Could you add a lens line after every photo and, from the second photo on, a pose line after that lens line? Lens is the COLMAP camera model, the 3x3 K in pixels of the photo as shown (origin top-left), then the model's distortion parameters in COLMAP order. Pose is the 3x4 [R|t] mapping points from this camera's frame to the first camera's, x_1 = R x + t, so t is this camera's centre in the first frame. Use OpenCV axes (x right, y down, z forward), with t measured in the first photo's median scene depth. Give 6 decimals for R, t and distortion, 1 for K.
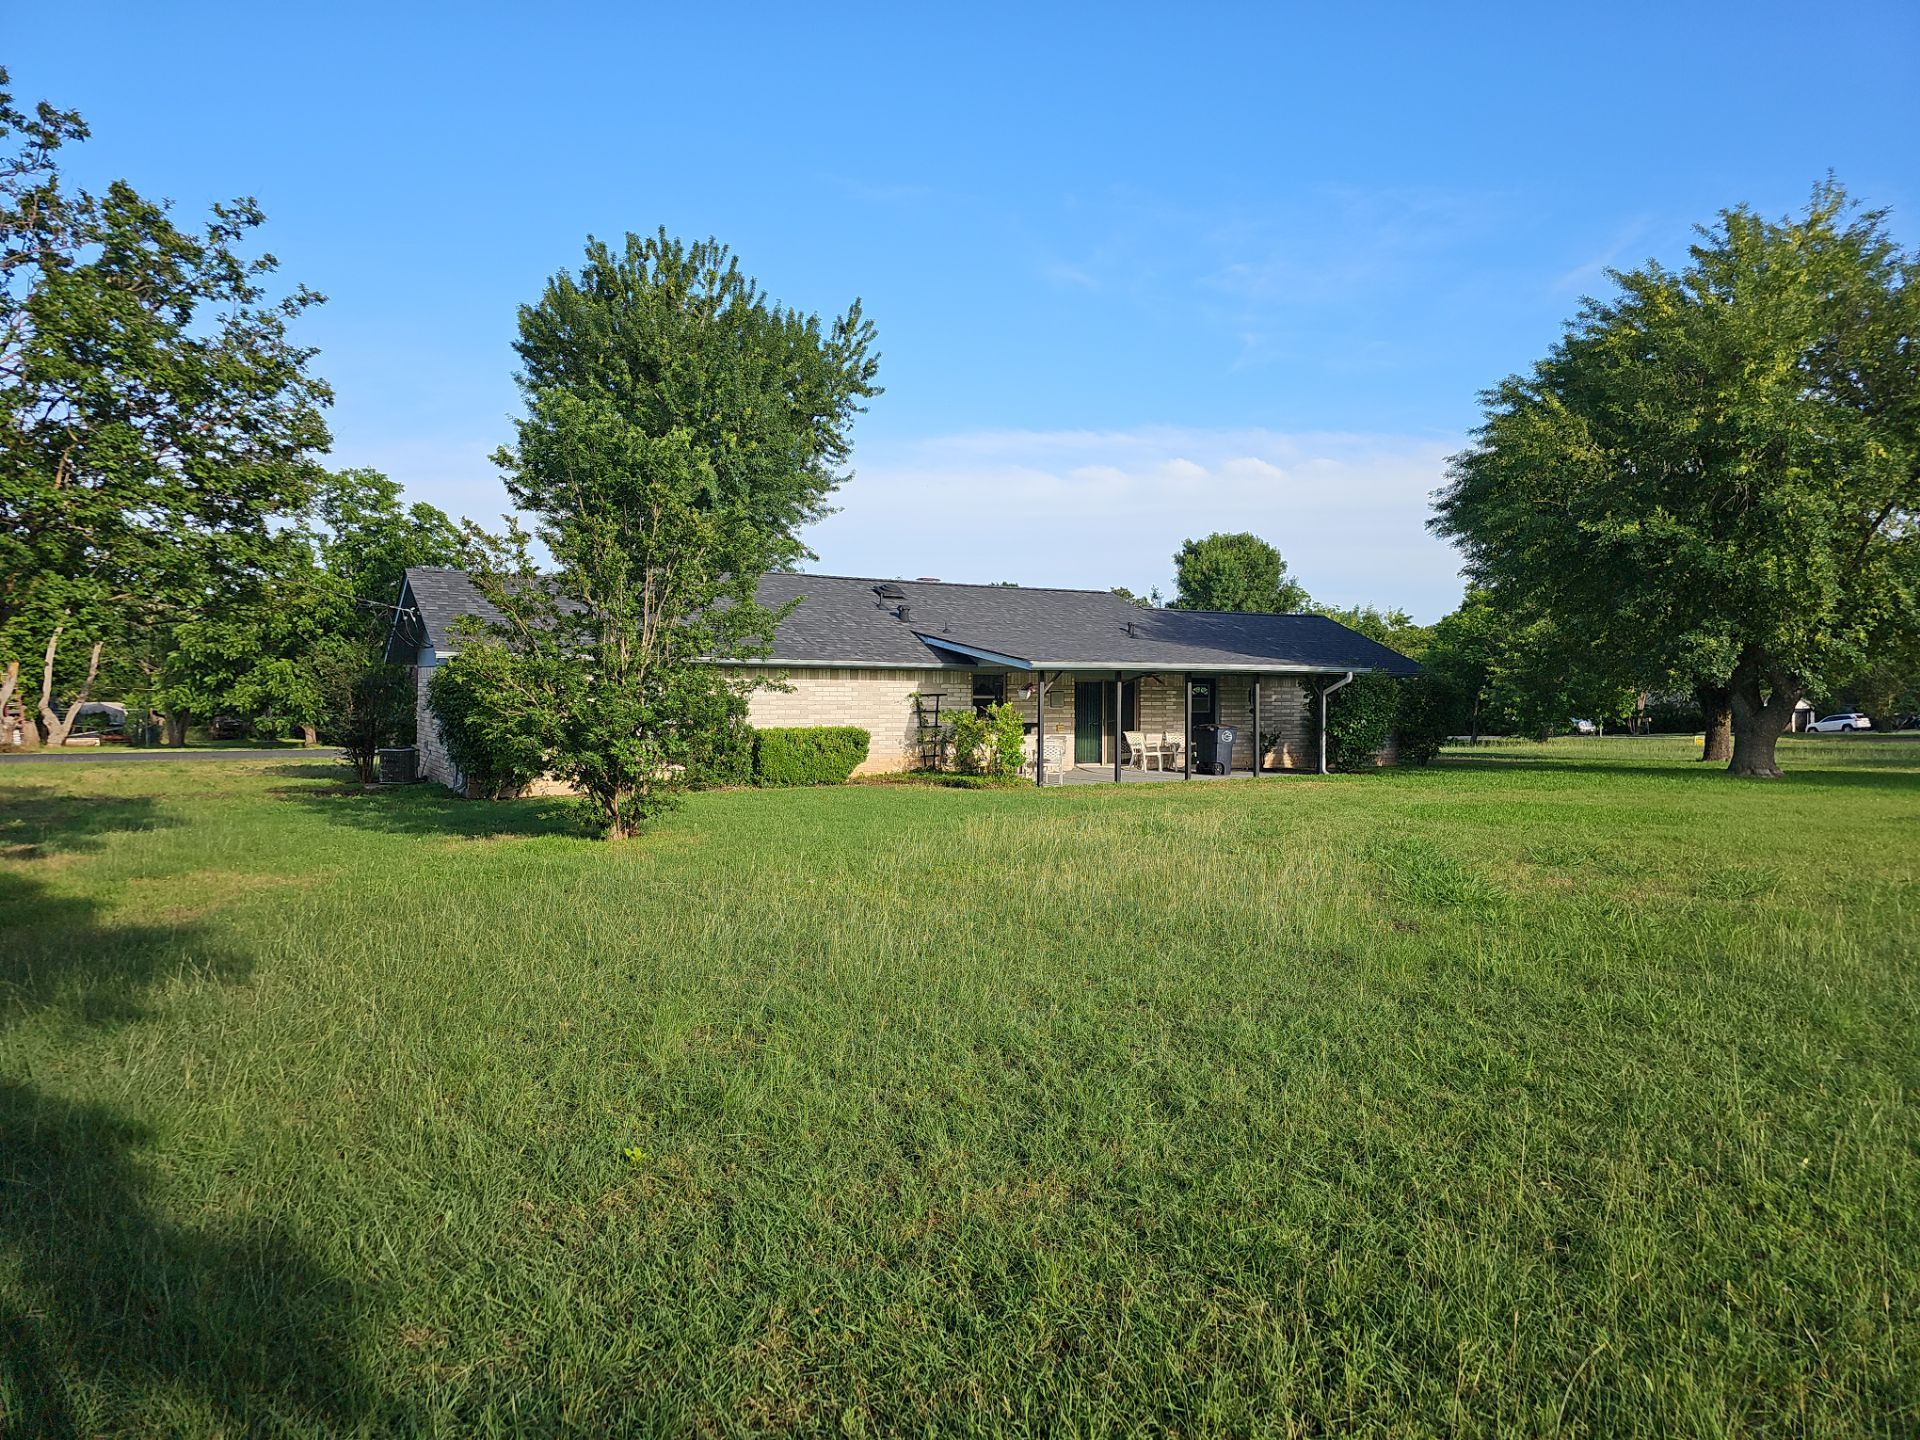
lens RADIAL K [[1352.9, 0, 960.4], [0, 1352.9, 693.6], [0, 0, 1]] dist [0.055822, -0.054752]
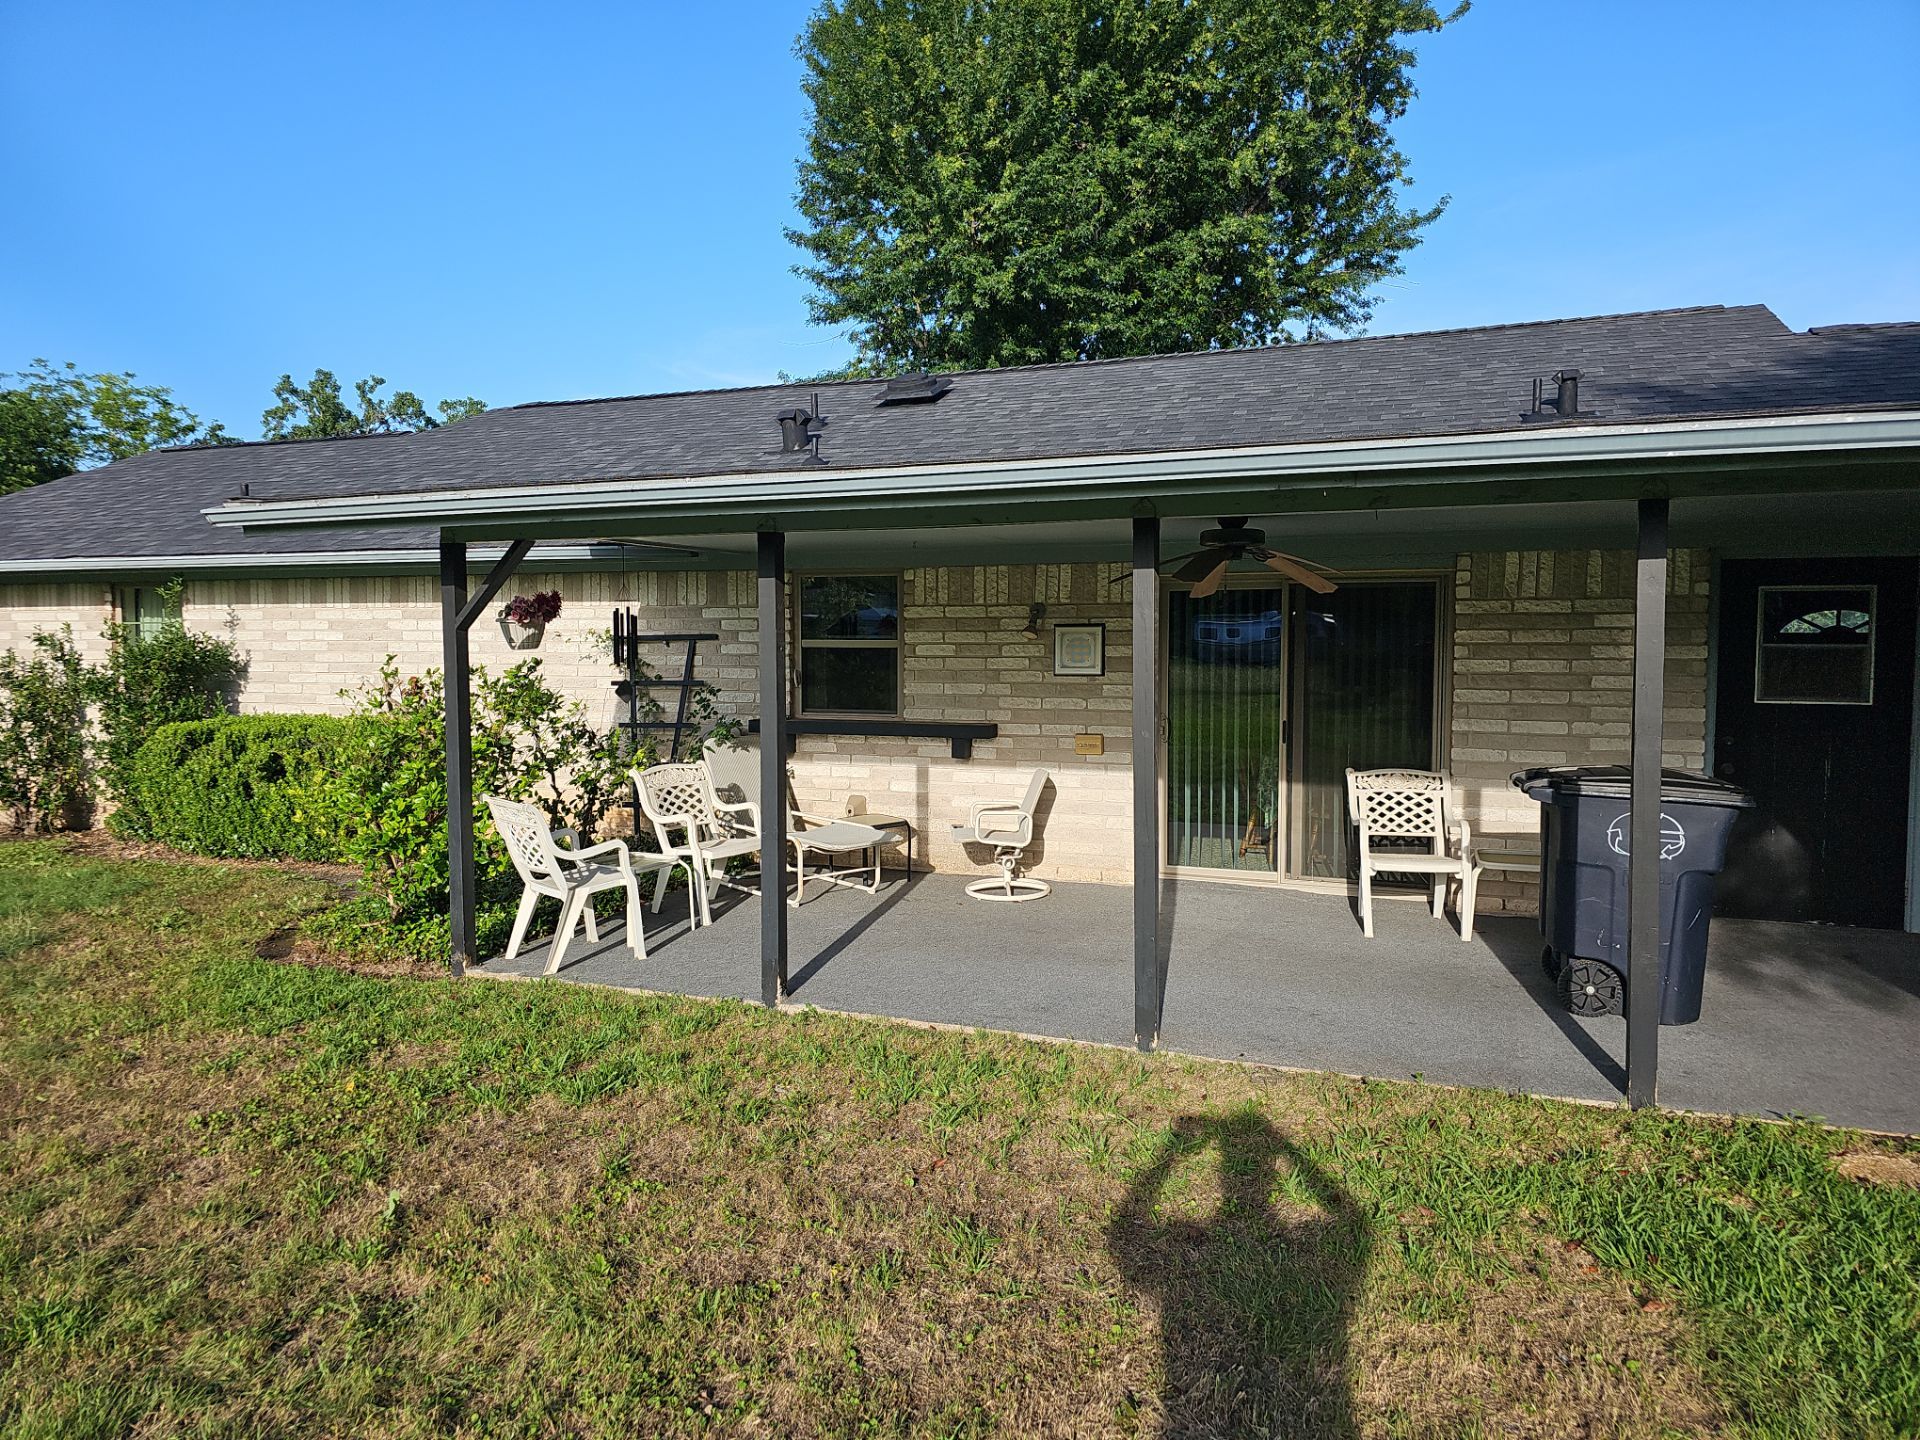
lens RADIAL K [[1352.9, 0, 960.4], [0, 1352.9, 693.6], [0, 0, 1]] dist [0.055822, -0.054752]
pose [[0.585995, 0.035297, -0.809546, 0.224359], [0.011098, 0.998608, 0.051574, -0.001619], [0.810239, -0.039206, 0.584787, 0.583312]]
